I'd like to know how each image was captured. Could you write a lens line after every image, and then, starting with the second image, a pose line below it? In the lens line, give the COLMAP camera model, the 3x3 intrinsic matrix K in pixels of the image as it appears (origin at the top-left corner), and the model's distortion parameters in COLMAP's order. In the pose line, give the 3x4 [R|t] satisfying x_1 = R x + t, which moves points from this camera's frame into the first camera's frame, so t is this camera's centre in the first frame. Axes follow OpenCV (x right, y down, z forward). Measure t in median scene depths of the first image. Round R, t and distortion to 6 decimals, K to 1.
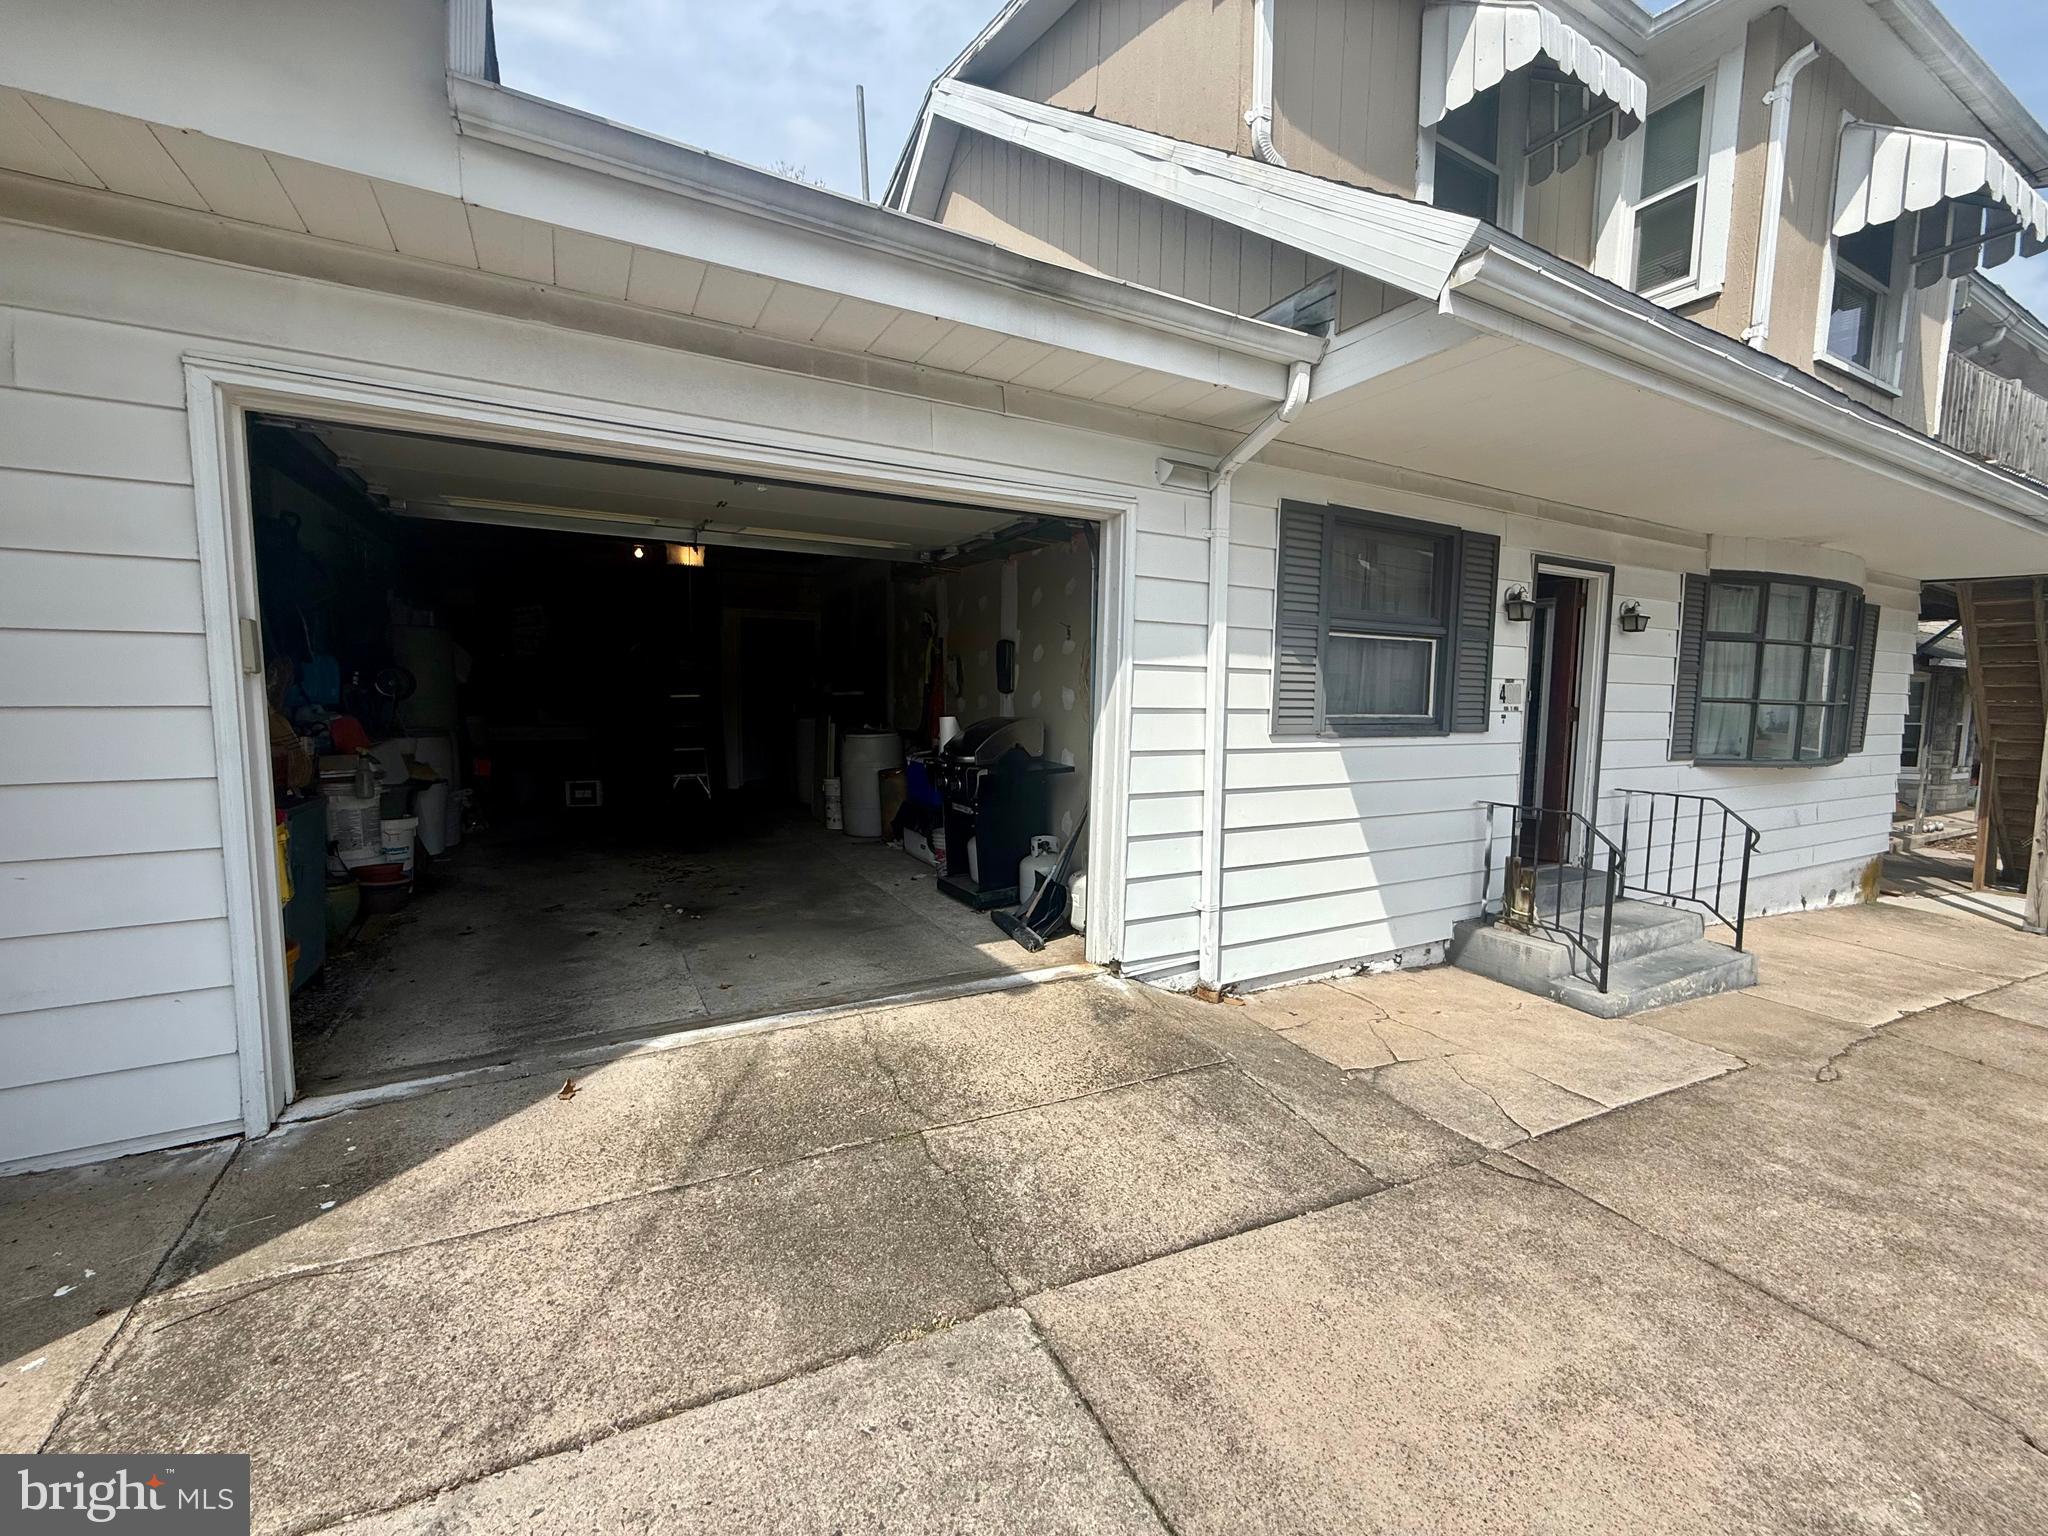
lens RADIAL K [[820.4, 0, 1025.7], [0, 820.4, 766.9], [0, 0, 1]] dist [-0.000729, 0.000782]
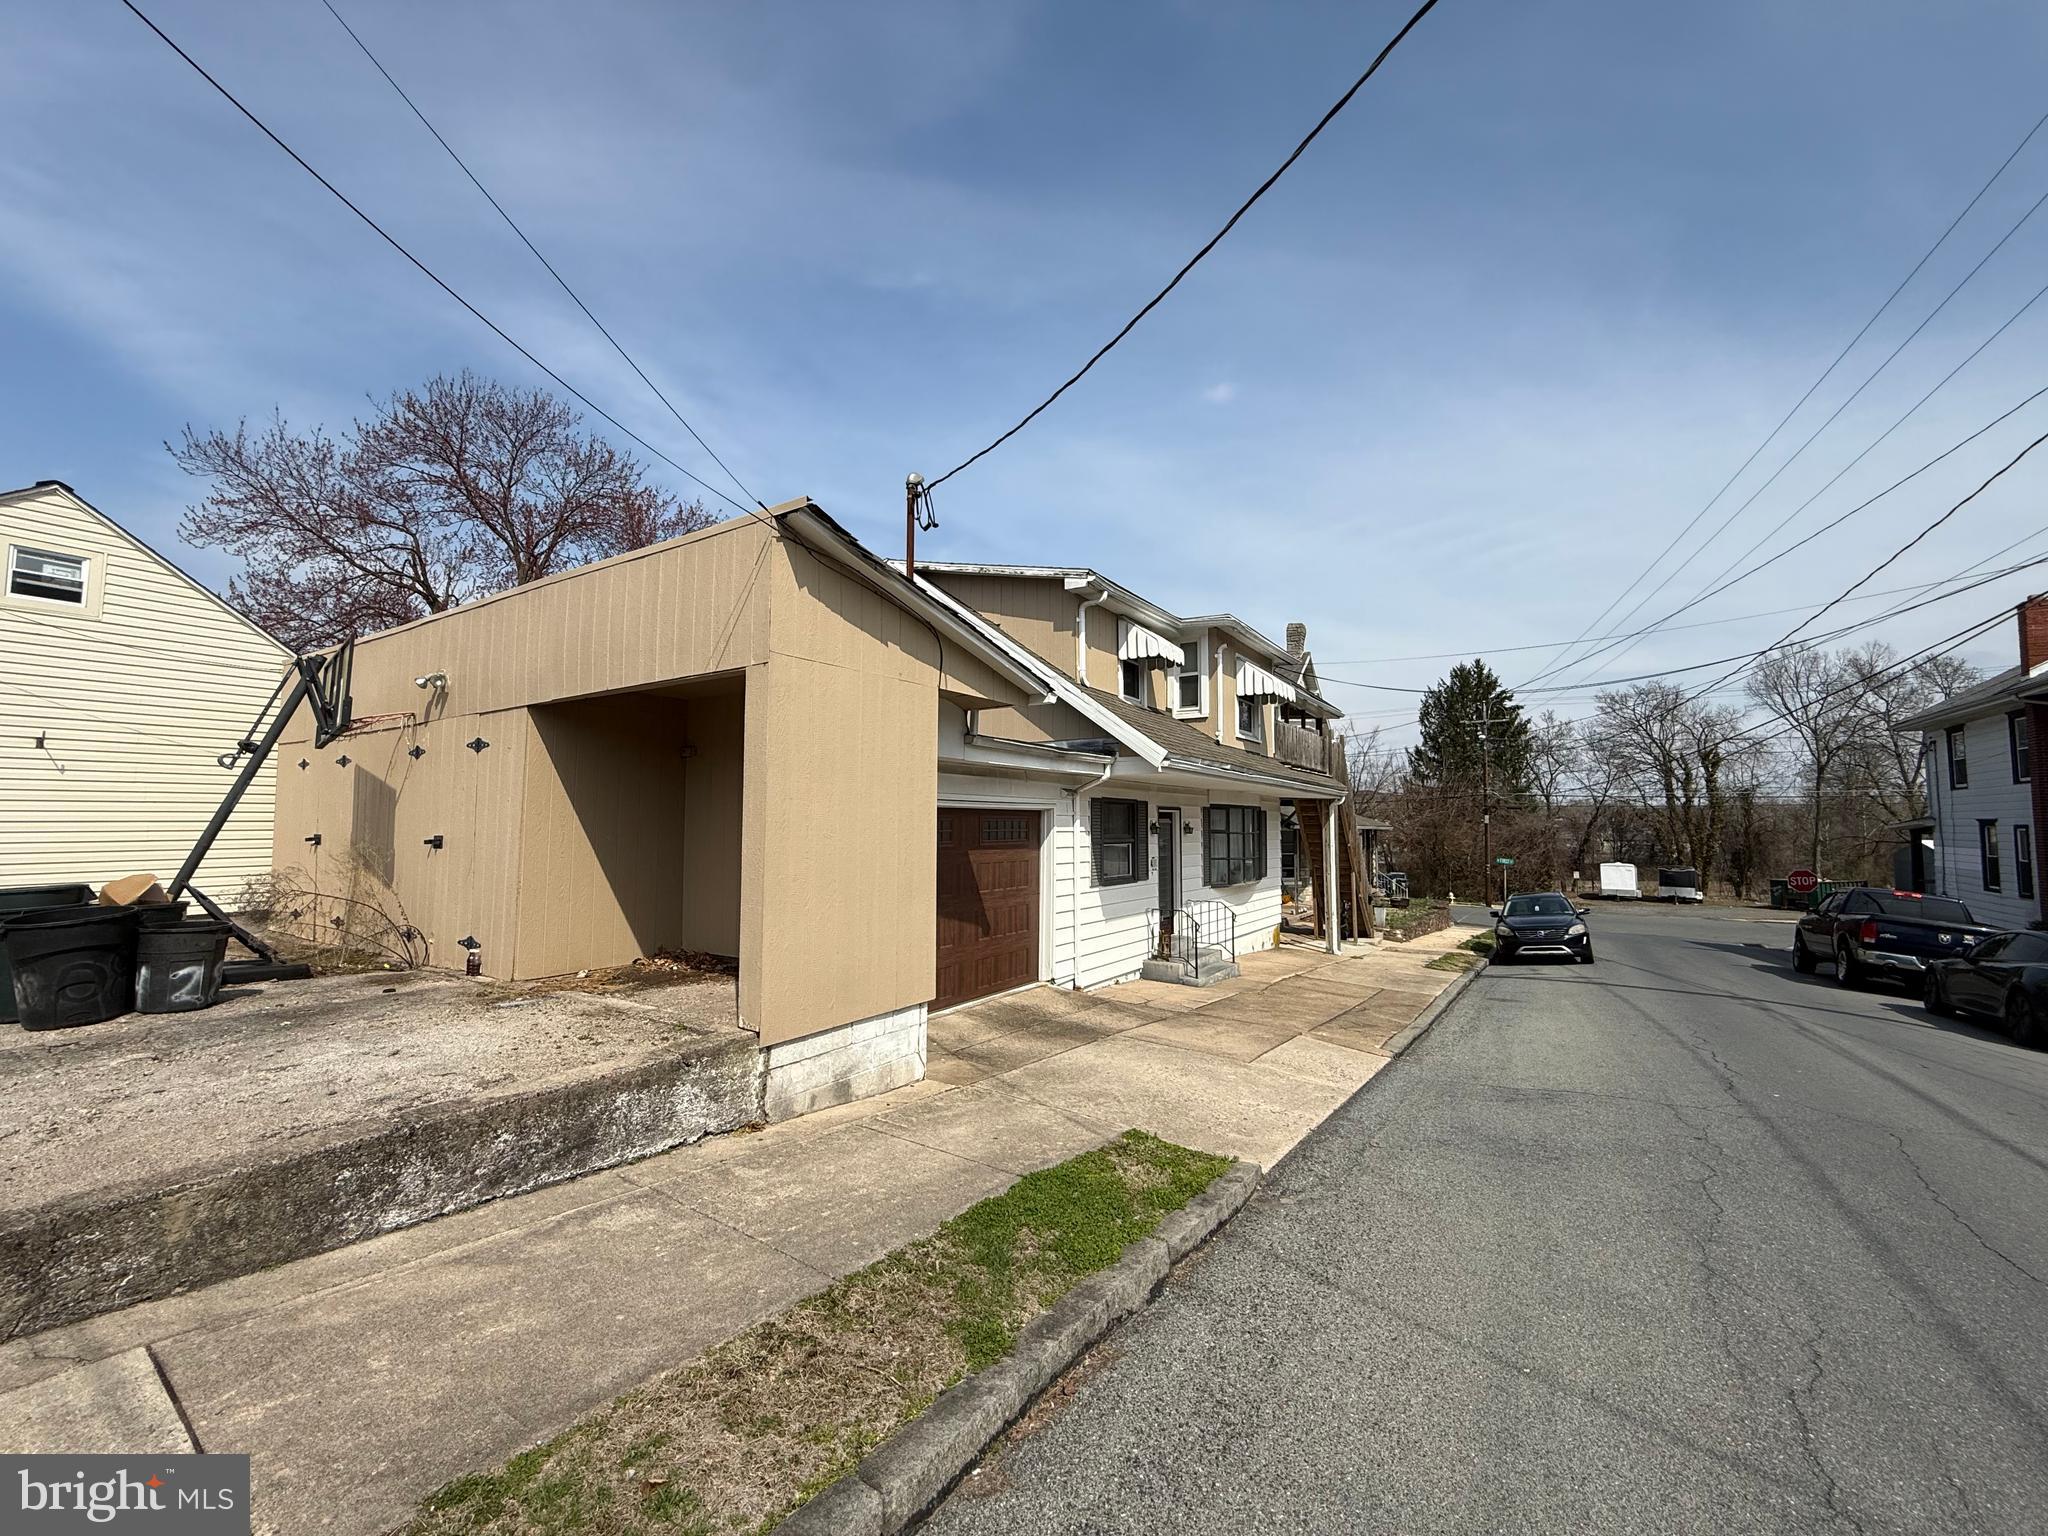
lens RADIAL K [[820.4, 0, 1024.0], [0, 820.4, 769.8], [0, 0, 1]] dist [-0.000729, 0.000782]
pose [[0.880978, 0.019269, 0.472764, -0.934480], [0.054077, 0.988523, -0.141061, -0.042263], [-0.470056, 0.149837, 0.869825, -1.011911]]
